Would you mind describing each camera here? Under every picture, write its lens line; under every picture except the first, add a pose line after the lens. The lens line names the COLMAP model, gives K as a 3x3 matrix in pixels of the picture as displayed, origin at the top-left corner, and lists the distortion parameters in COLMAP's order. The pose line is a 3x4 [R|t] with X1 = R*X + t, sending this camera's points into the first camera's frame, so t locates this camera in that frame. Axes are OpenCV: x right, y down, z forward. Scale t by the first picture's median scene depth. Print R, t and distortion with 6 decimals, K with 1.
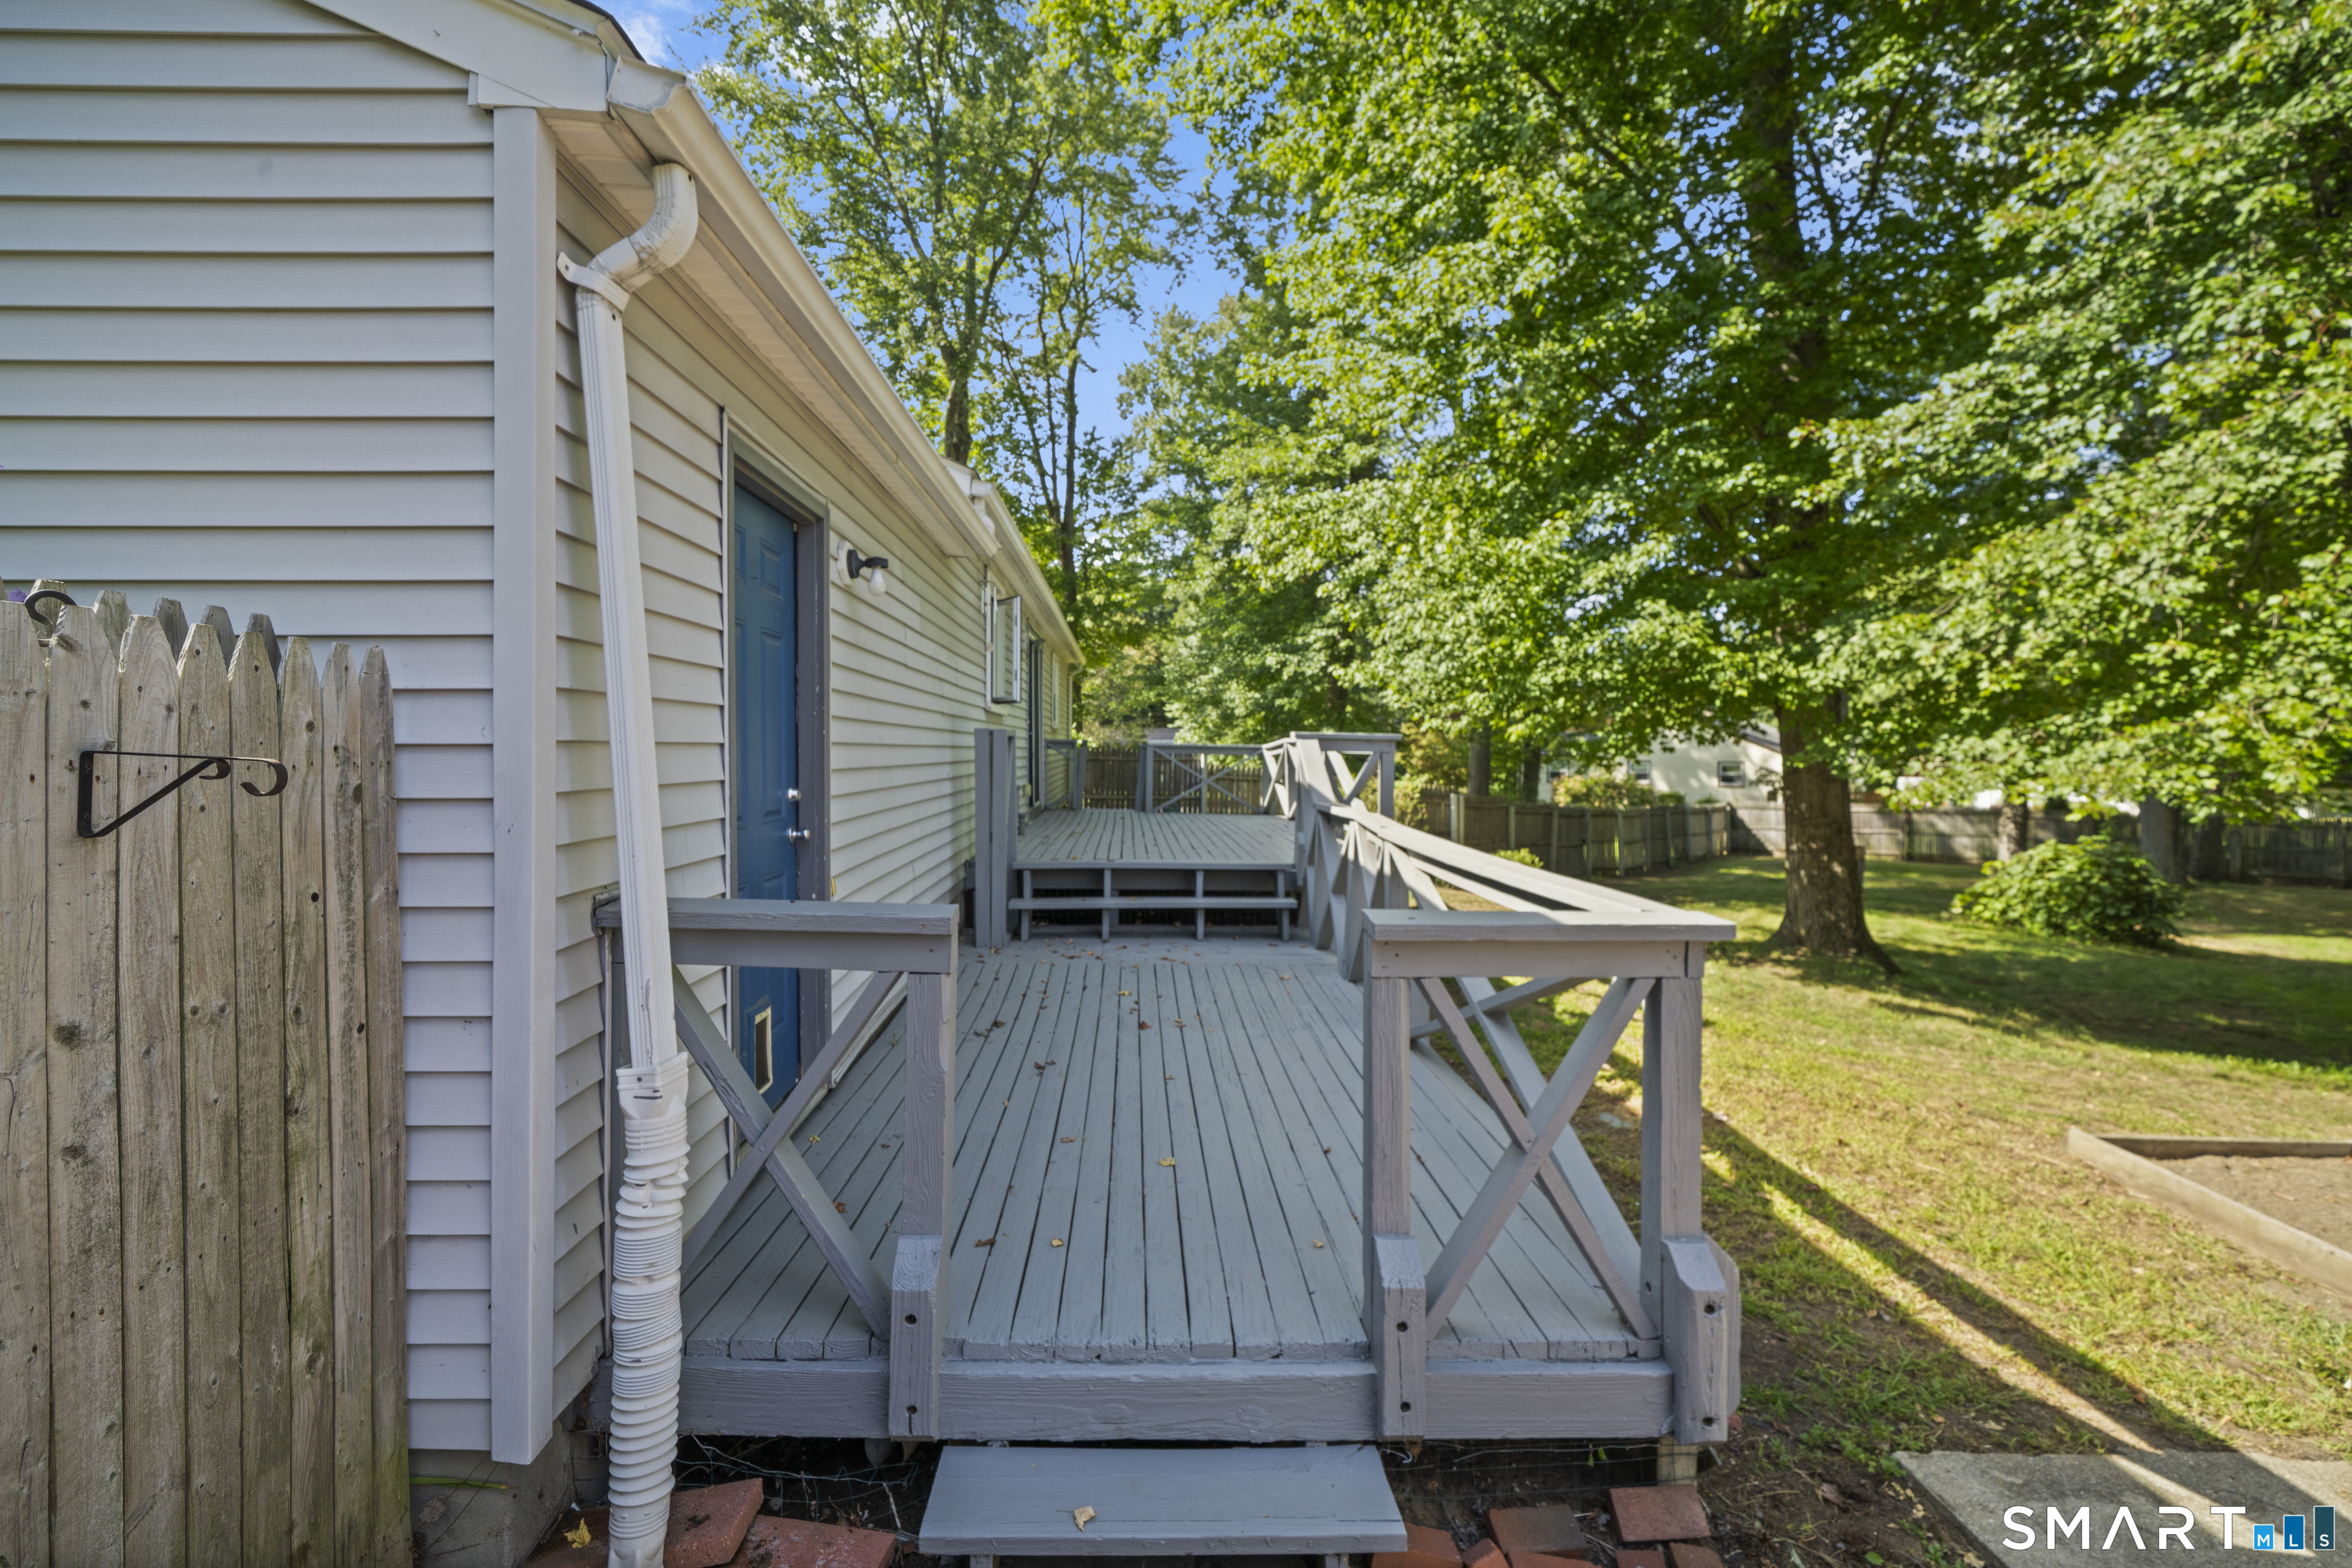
lens RADIAL K [[973.4, 0, 1179.9], [0, 973.4, 737.0], [0, 0, 1]] dist [-0.000576, -0.000014]
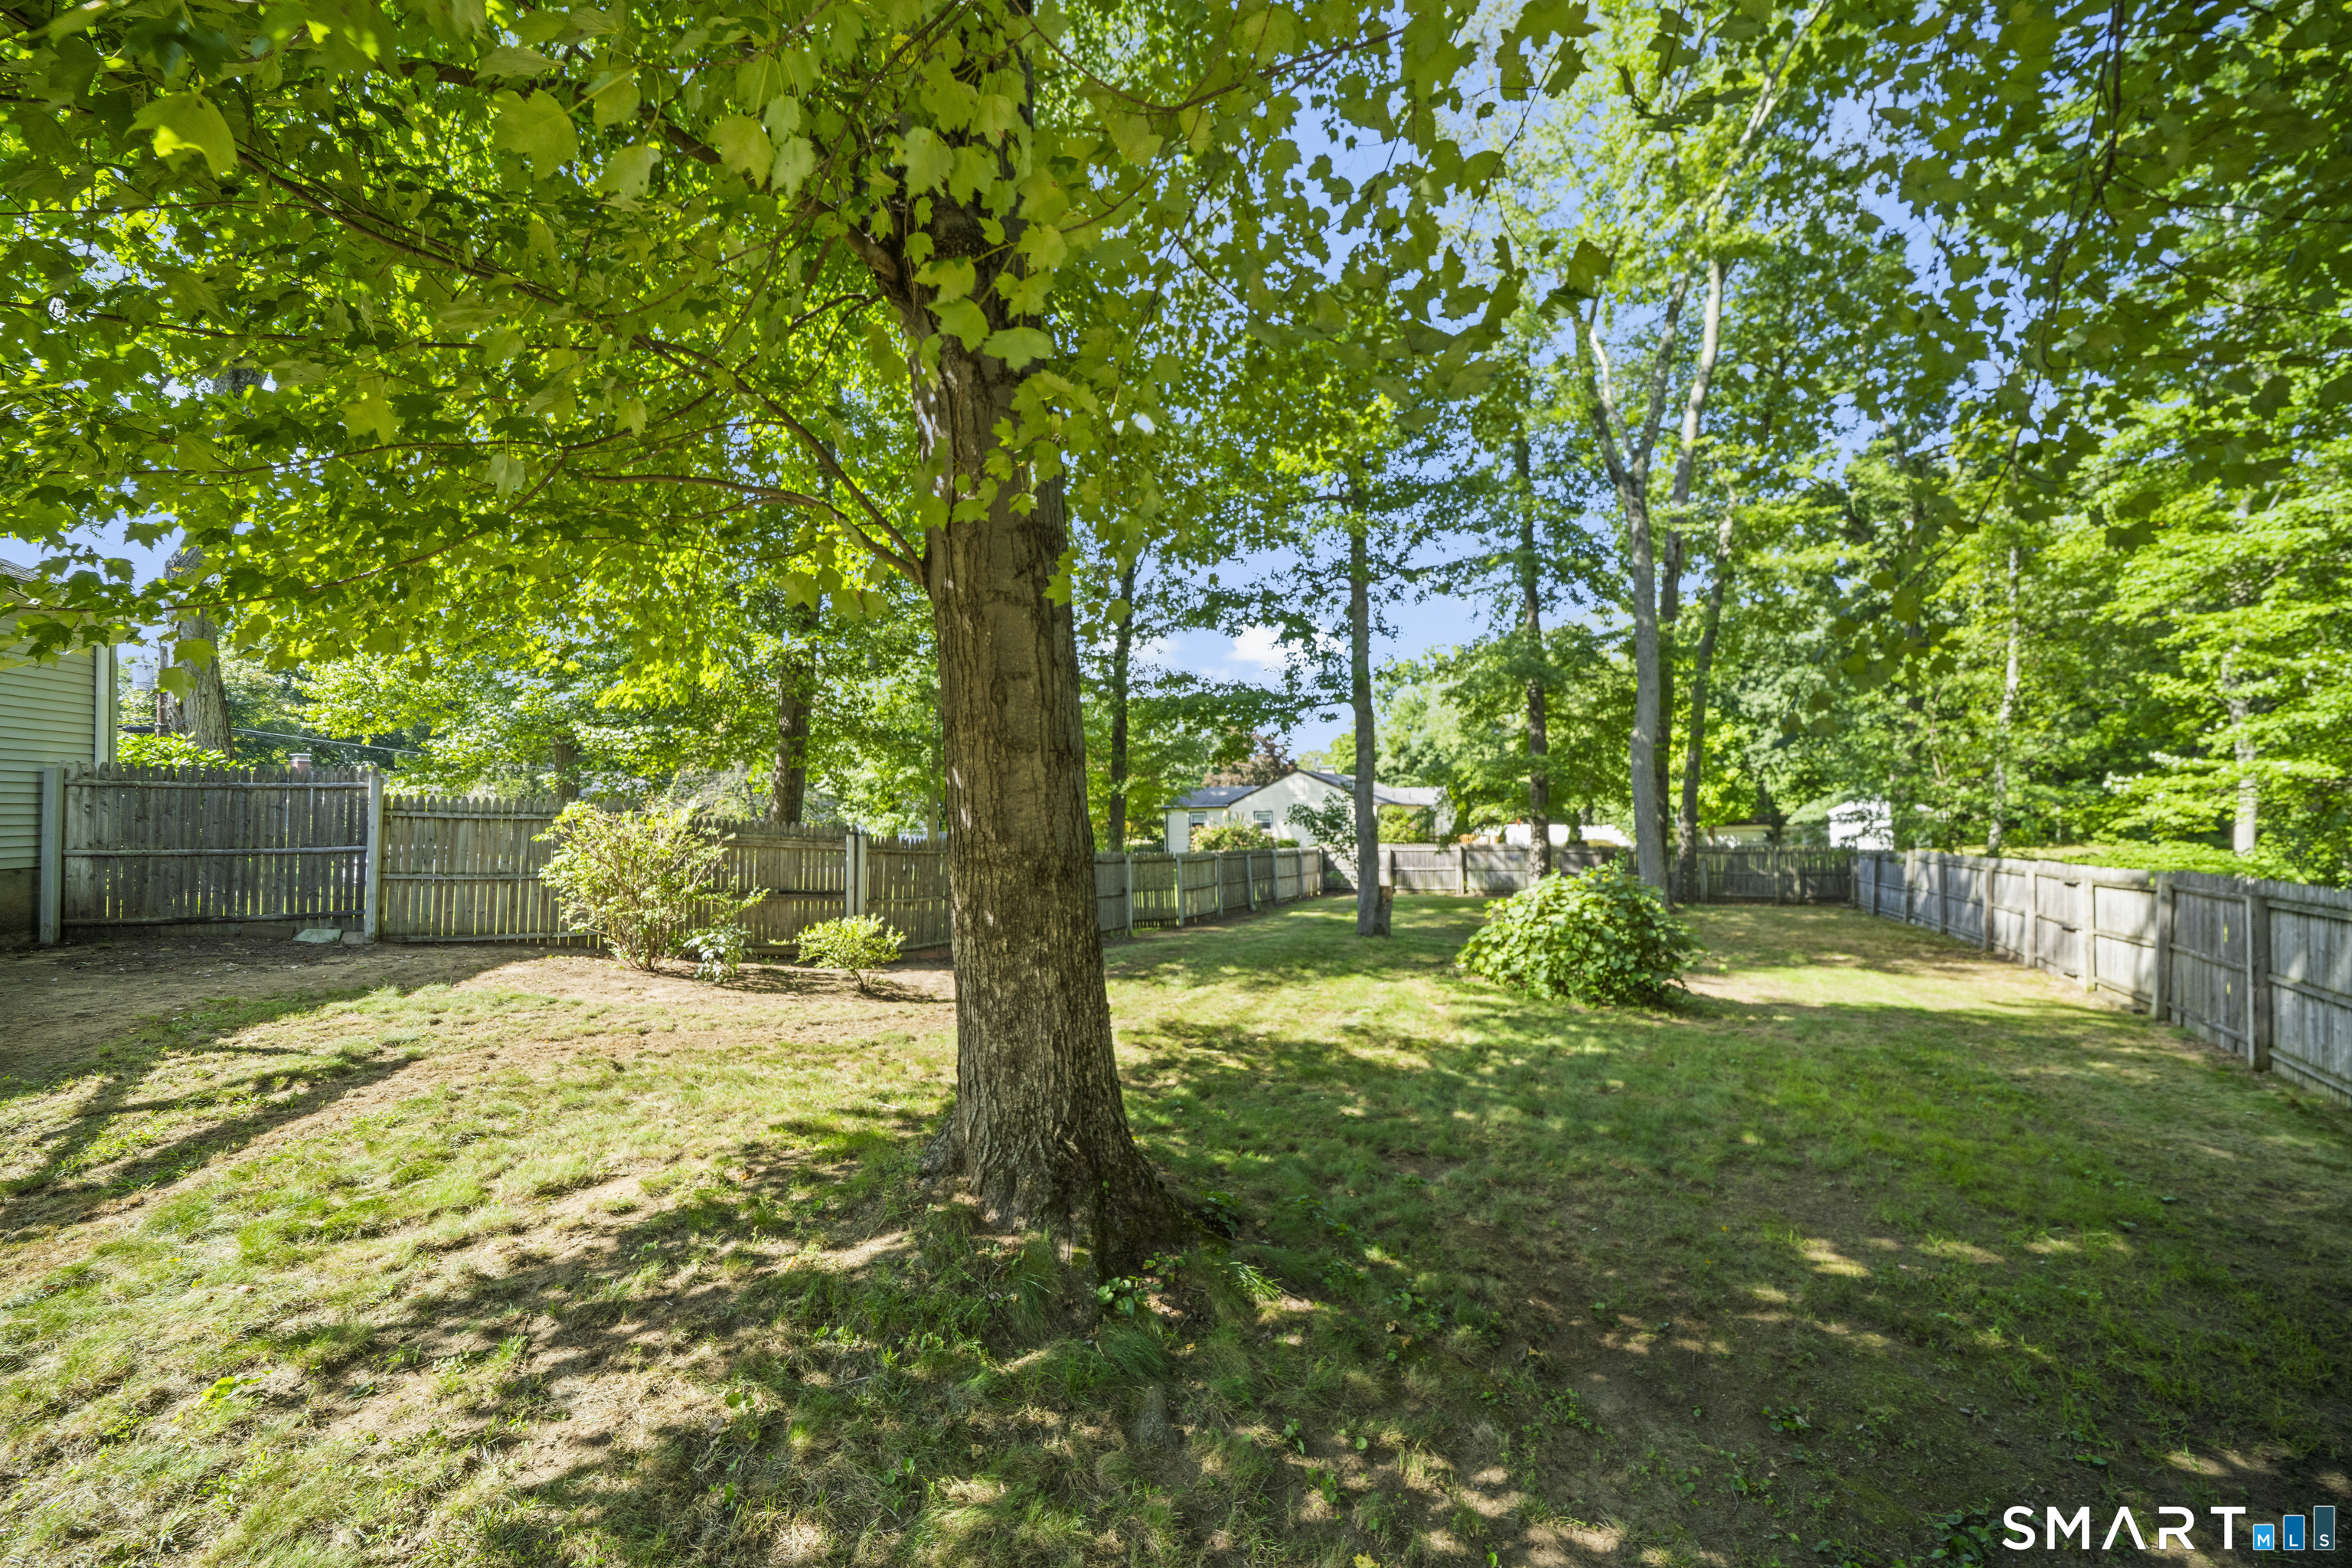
lens RADIAL K [[815.2, 0, 1176.0], [0, 815.2, 784.0], [0, 0, 1]] dist [-0.003305, -0.000220]
pose [[0.964331, 0.002674, 0.264687, 0.413425], [0.003610, 0.999723, -0.023249, 0.047180], [-0.264676, 0.023375, 0.964054, 0.430418]]
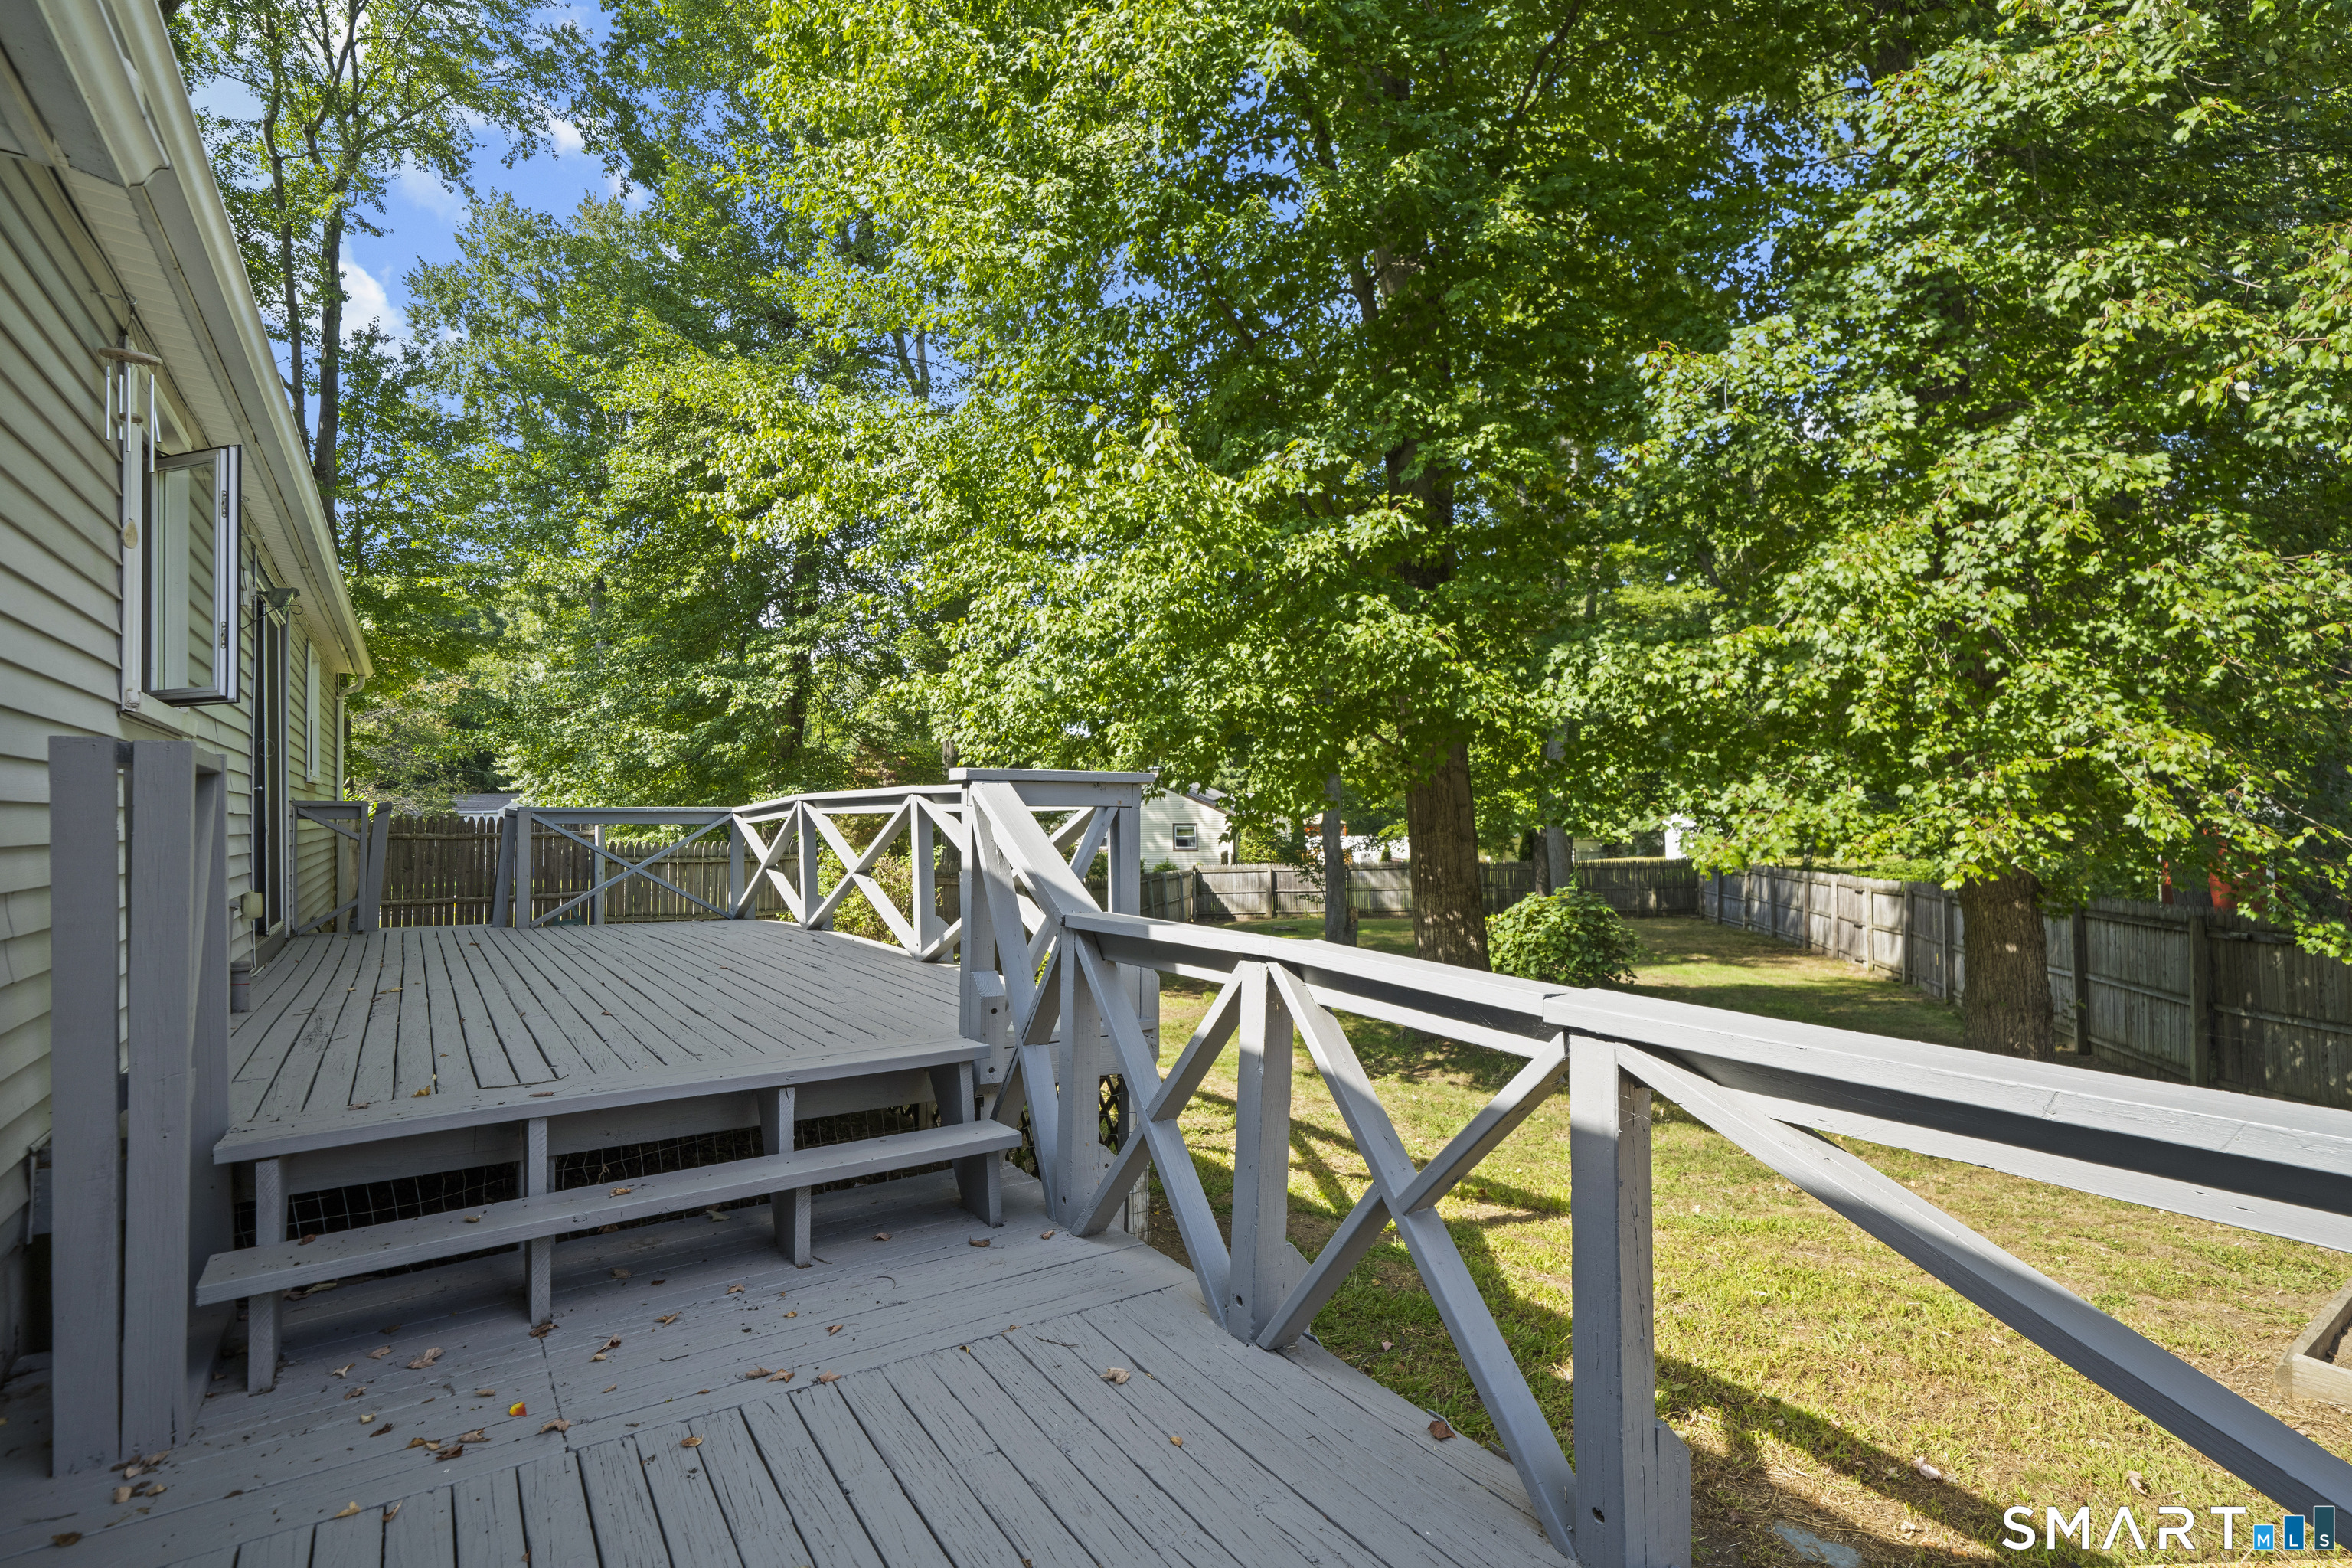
lens RADIAL K [[1115.9, 0, 1176.0], [0, 1115.9, 784.0], [0, 0, 1]] dist [0.001446, -0.000299]
pose [[0.856124, -0.001230, 0.516769, -0.032154], [0.010011, 0.999849, -0.014206, 0.004520], [-0.516673, 0.017336, 0.856007, 0.184074]]
